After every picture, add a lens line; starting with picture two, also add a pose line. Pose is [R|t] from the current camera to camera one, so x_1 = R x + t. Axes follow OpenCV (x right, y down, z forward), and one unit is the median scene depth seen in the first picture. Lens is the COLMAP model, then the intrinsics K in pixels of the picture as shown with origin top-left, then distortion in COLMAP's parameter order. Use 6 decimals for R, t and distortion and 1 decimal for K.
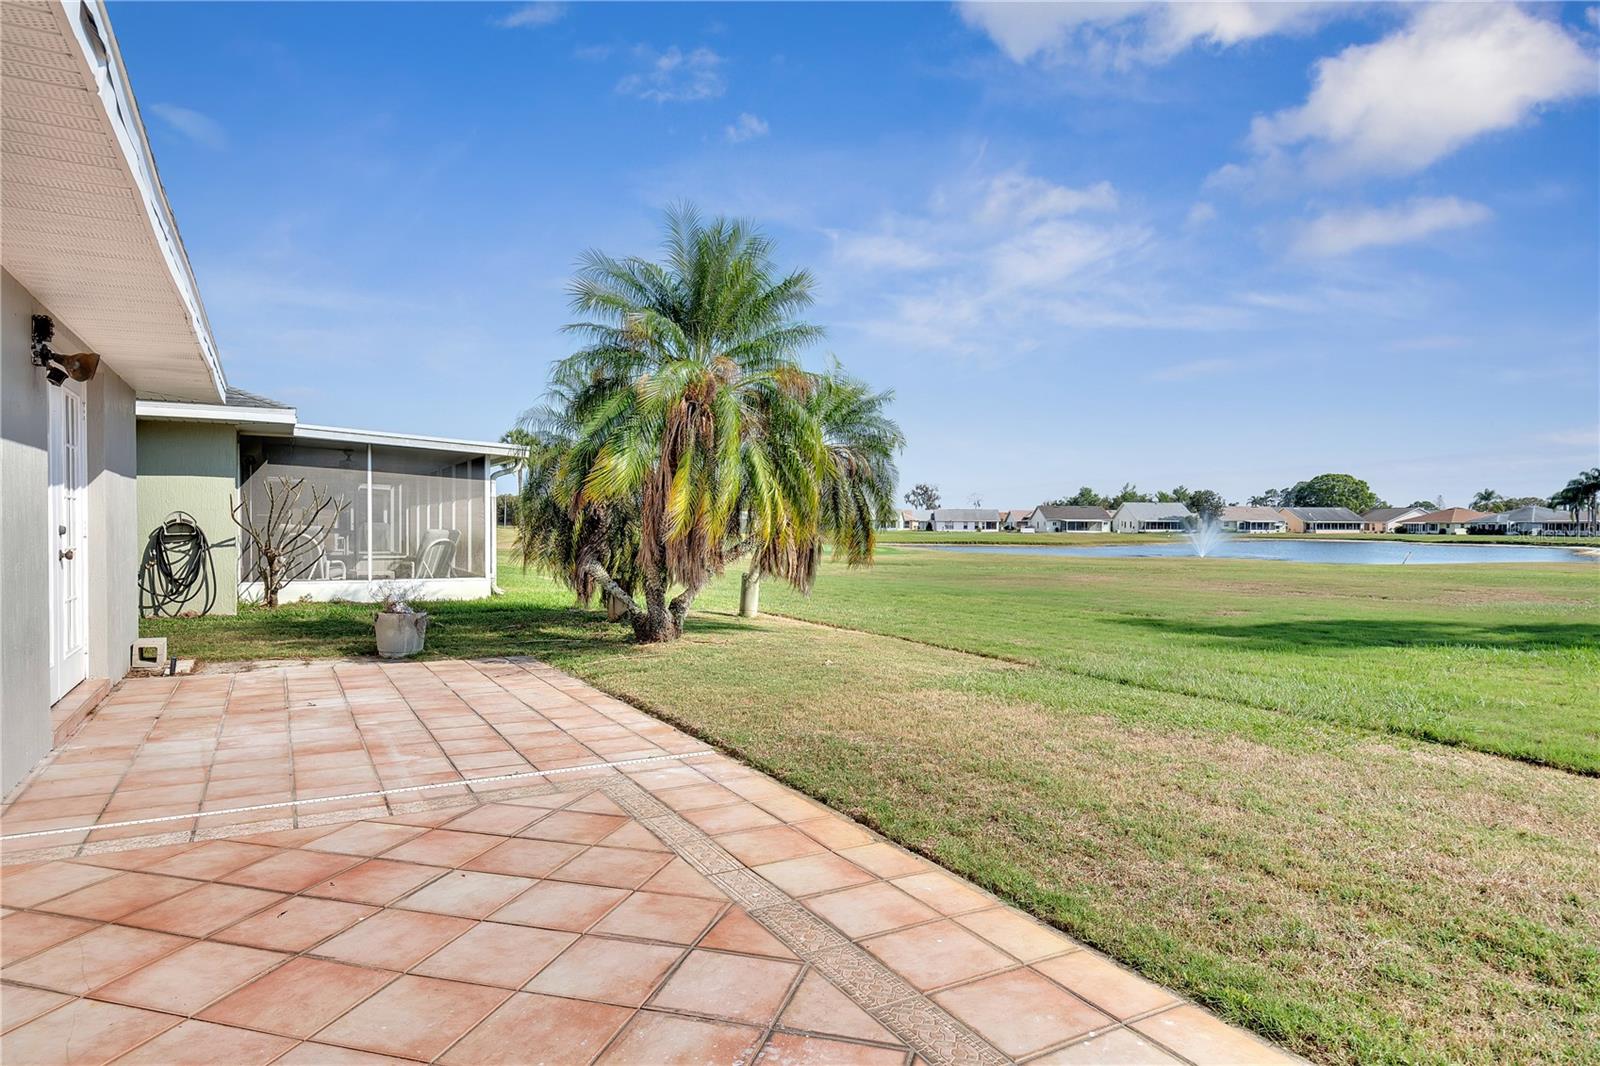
lens RADIAL K [[943.0, 0, 795.9], [0, 943.0, 530.7], [0, 0, 1]] dist [0.017296, 0.000116]
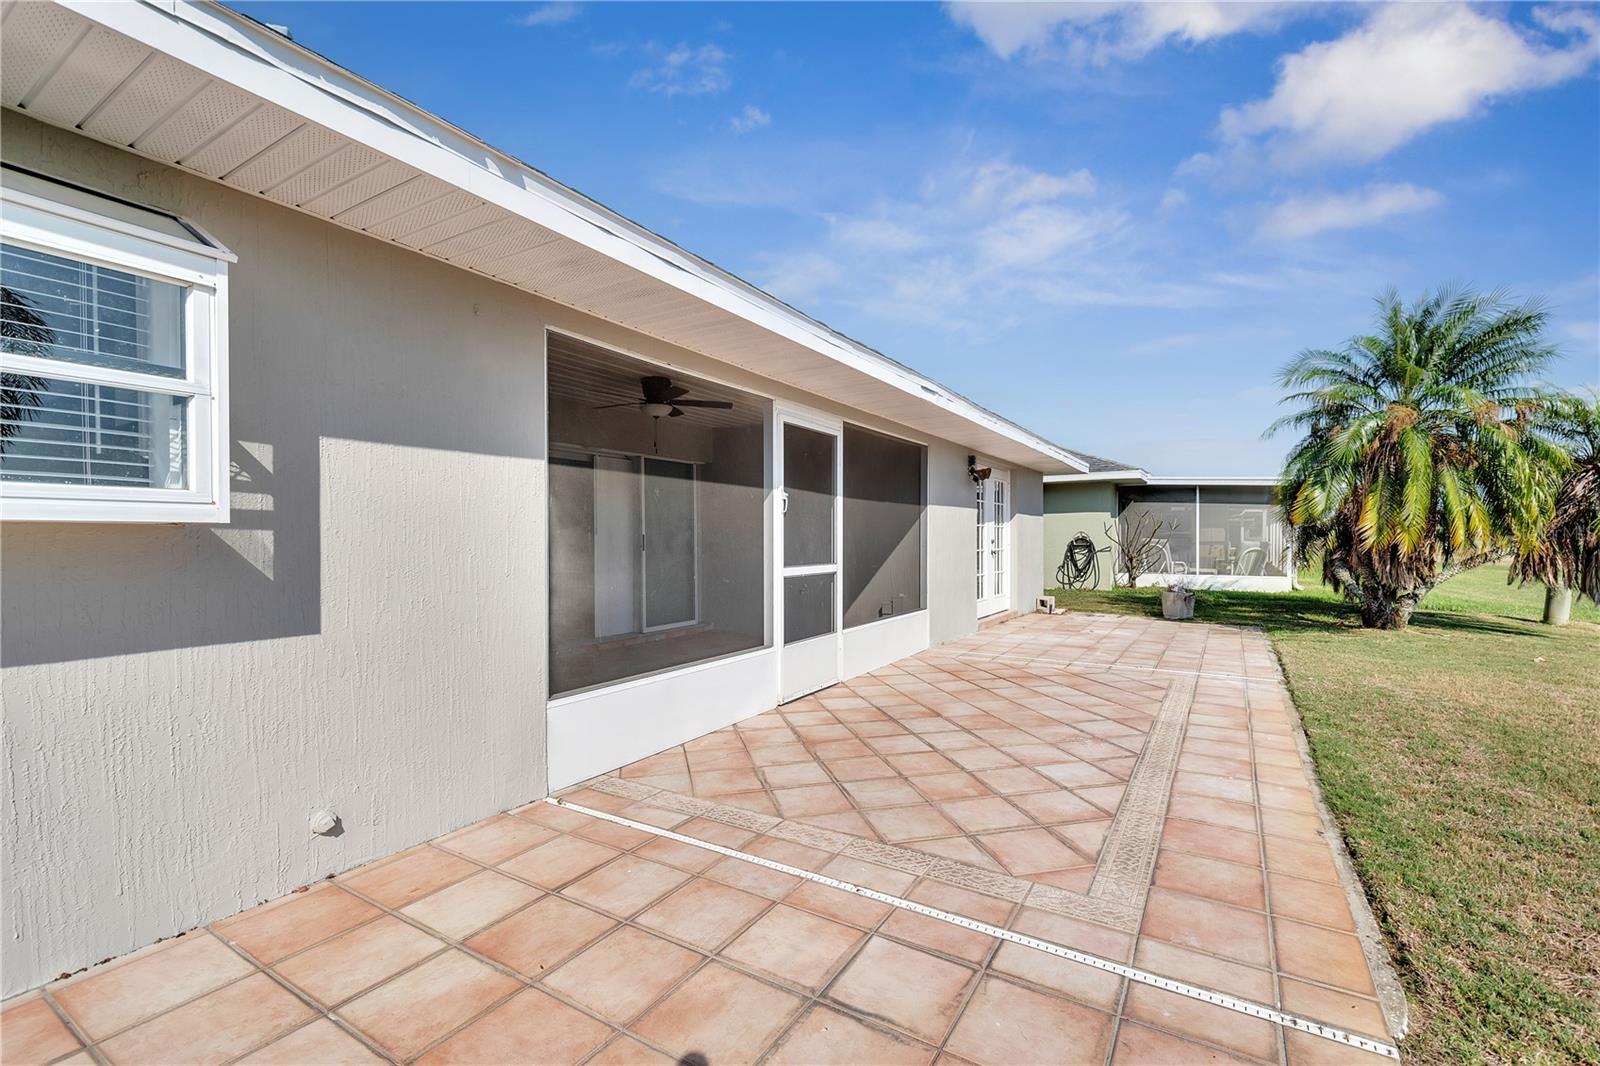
lens RADIAL K [[697.9, 0, 798.2], [0, 697.9, 537.9], [0, 0, 1]] dist [0.018317, -0.007738]
pose [[0.489674, -0.007542, -0.871873, 1.050498], [0.000926, 0.999967, -0.008130, 0.008485], [0.871905, 0.003174, 0.489665, -0.526794]]
